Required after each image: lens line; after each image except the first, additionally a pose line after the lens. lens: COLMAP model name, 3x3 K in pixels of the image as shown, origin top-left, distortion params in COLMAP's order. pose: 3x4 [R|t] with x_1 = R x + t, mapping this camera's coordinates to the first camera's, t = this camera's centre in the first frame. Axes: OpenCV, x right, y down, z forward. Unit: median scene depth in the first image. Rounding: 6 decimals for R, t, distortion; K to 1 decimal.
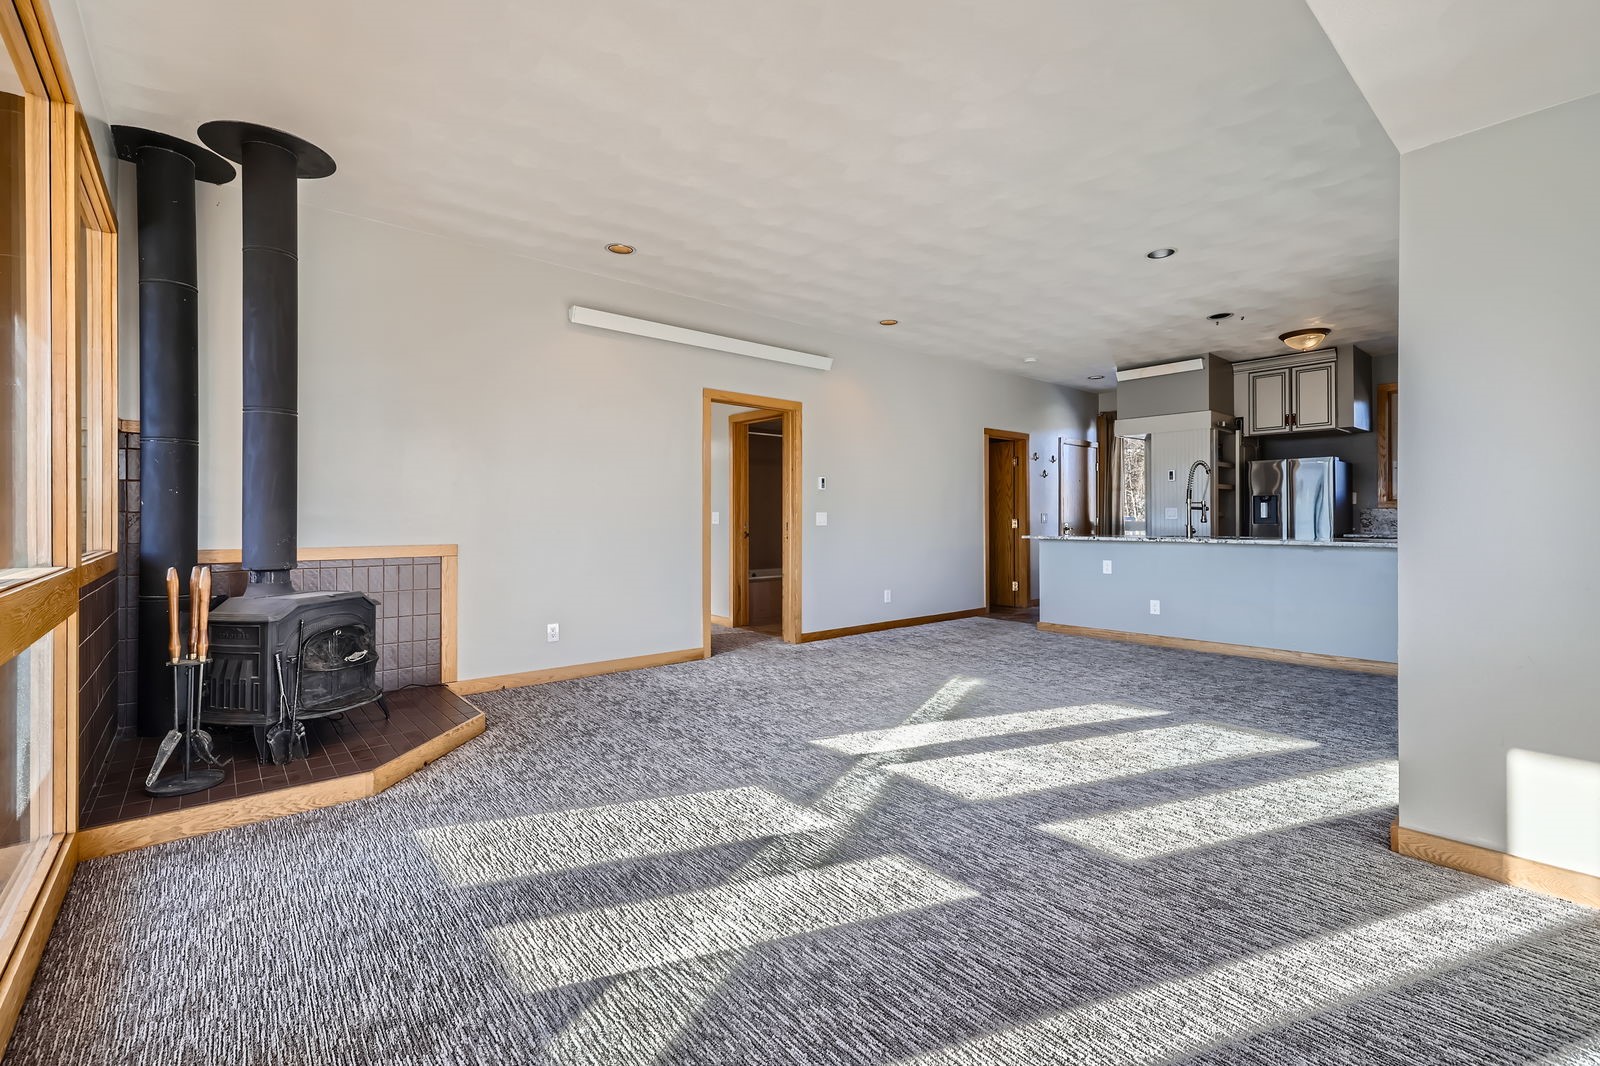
lens RADIAL K [[677.2, 0, 801.2], [0, 677.2, 524.5], [0, 0, 1]] dist [0.003369, -0.000336]
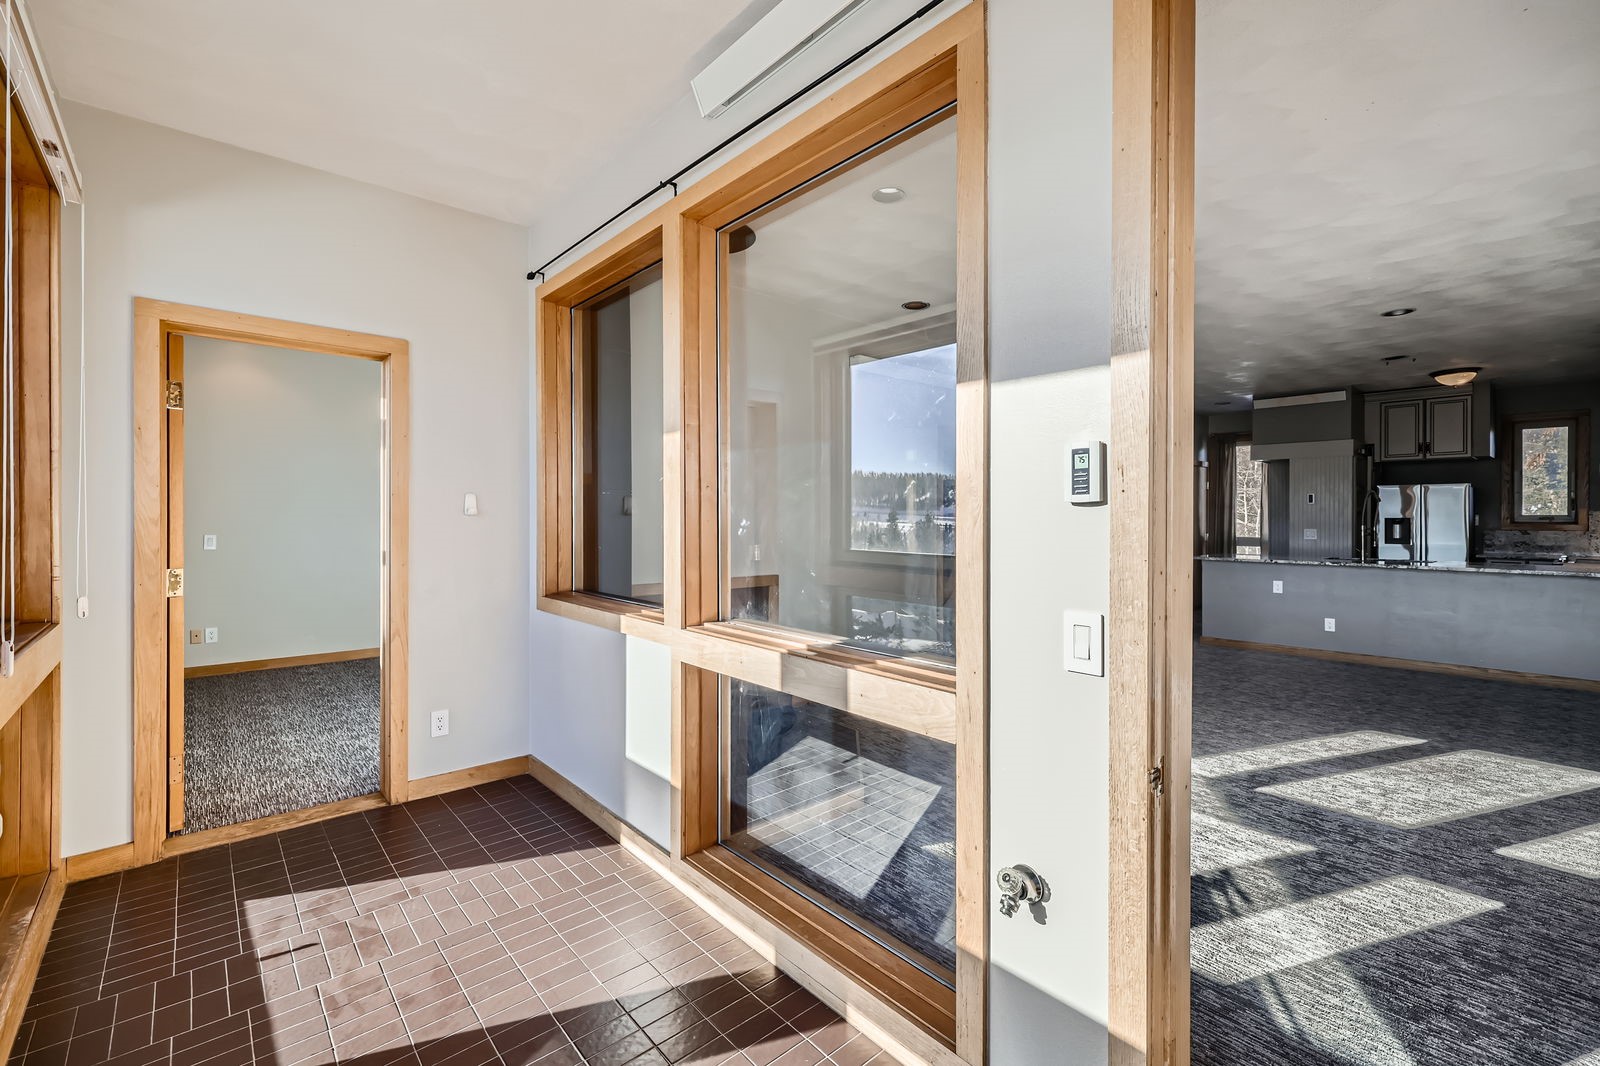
lens RADIAL K [[677.2, 0, 793.1], [0, 677.2, 521.5], [0, 0, 1]] dist [0.003369, -0.000336]
pose [[0.999893, 0.004959, 0.013742, -0.292644], [-0.004944, 0.999987, -0.001143, -0.031642], [-0.013748, 0.001075, 0.999905, -0.060964]]
